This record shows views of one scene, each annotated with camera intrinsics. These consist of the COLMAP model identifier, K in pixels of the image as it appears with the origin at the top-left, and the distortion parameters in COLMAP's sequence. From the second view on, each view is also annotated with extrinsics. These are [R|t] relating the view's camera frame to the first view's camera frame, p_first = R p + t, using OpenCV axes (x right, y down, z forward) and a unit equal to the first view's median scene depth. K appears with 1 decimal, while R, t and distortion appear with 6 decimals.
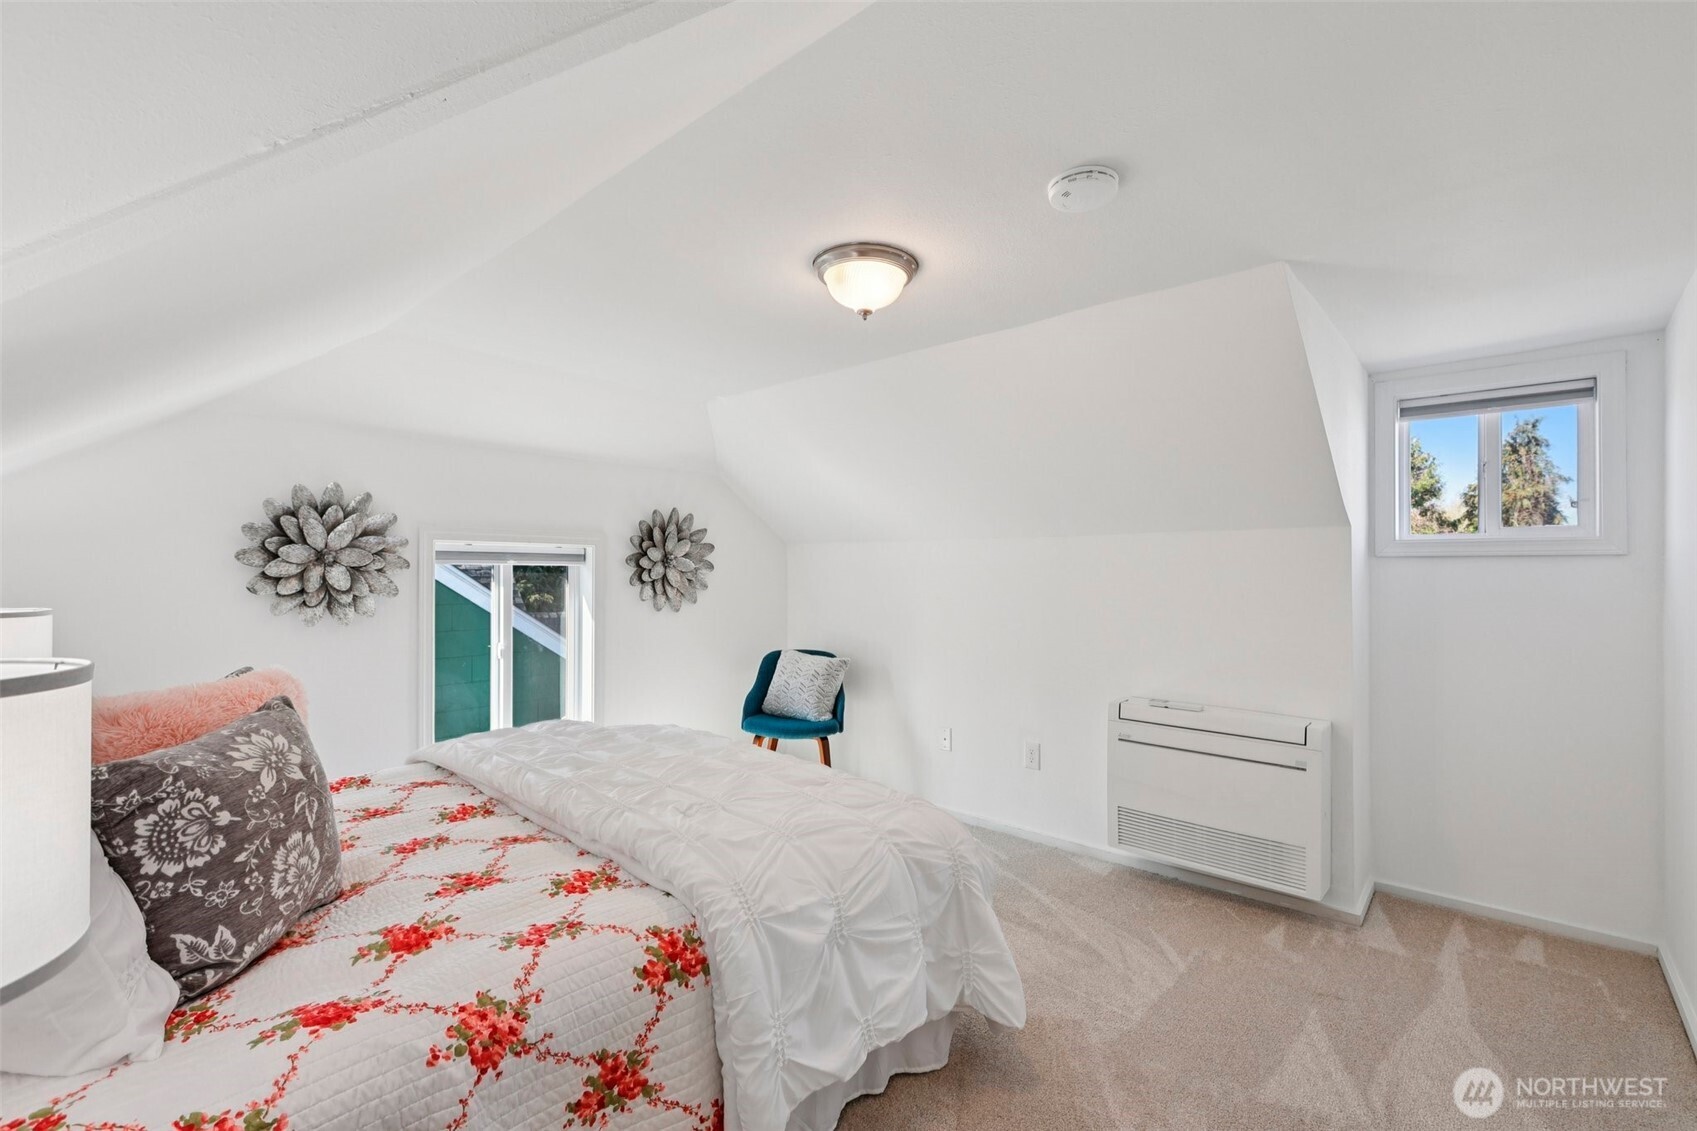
lens RADIAL K [[751.0, 0, 850.6], [0, 751.0, 570.3], [0, 0, 1]] dist [-0.000337, -0.000297]
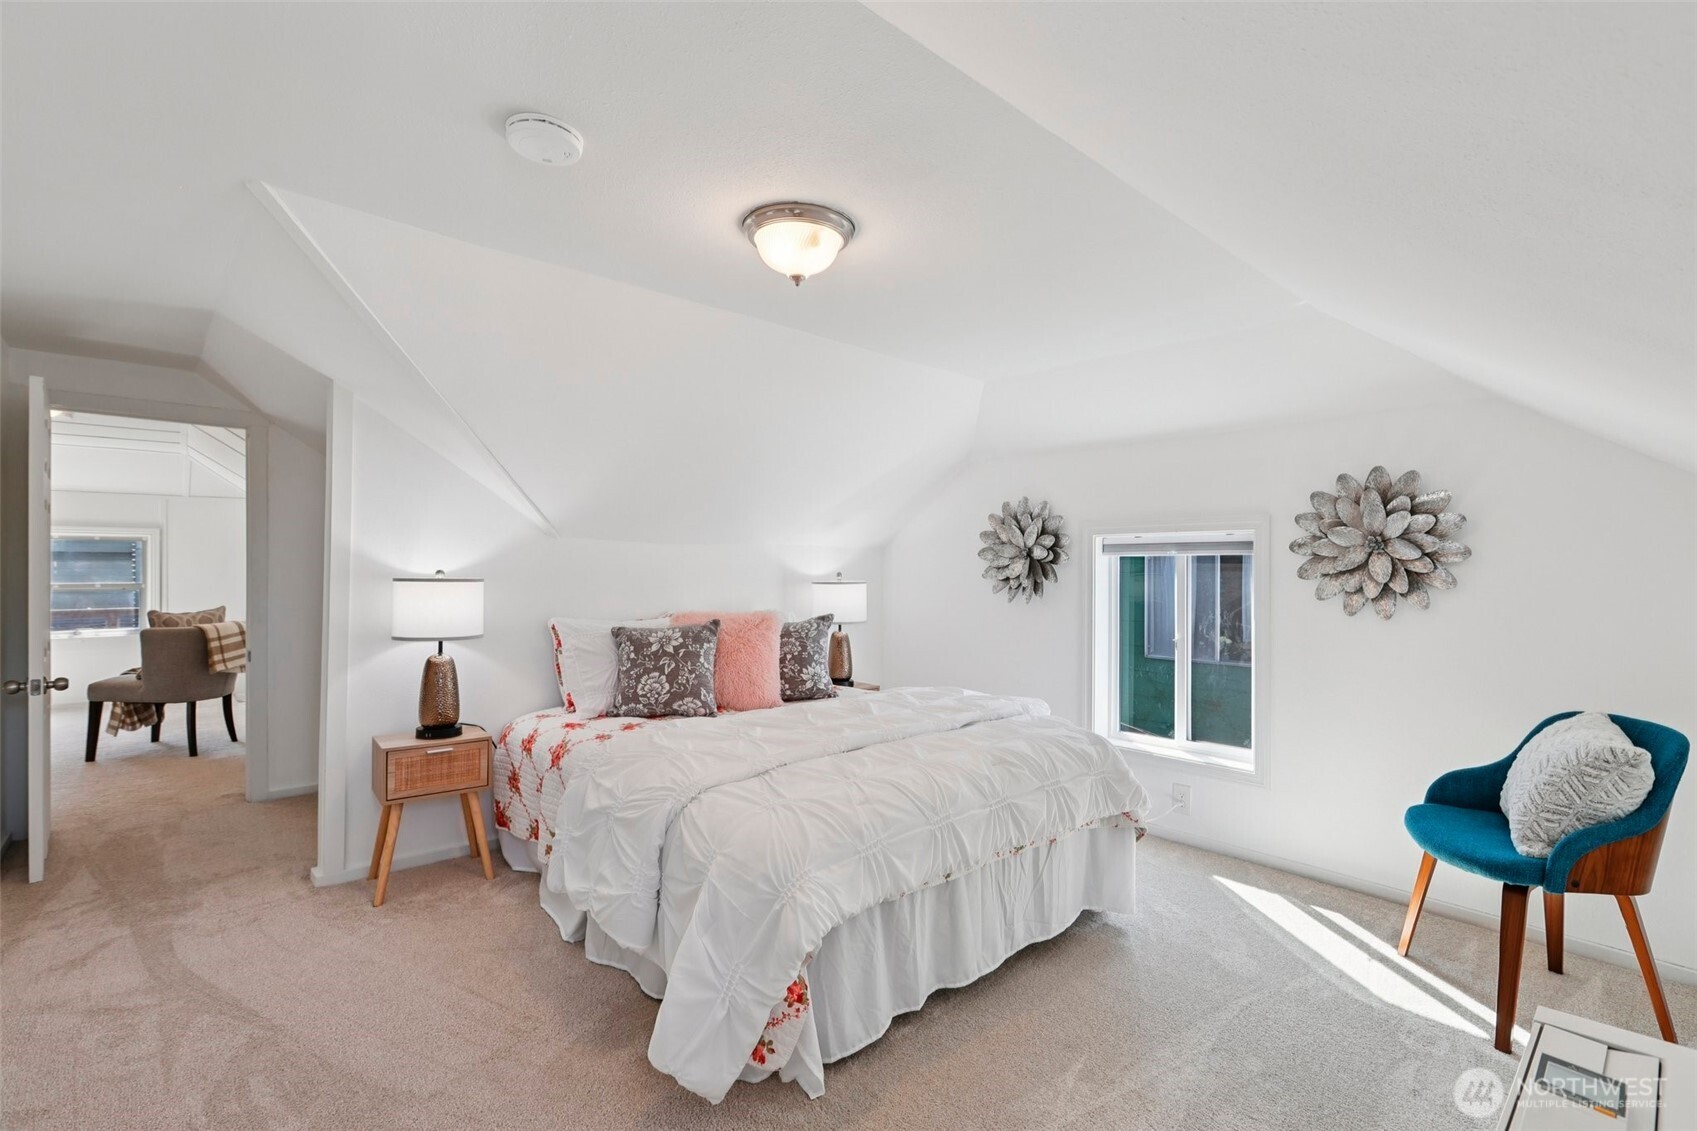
lens RADIAL K [[751.0, 0, 849.9], [0, 751.0, 566.8], [0, 0, 1]] dist [-0.000337, -0.000297]
pose [[-0.099691, -0.004753, -0.995007, 0.709281], [-0.000238, 0.999989, -0.004753, 0.016102], [0.995018, -0.000237, -0.099691, 0.857083]]
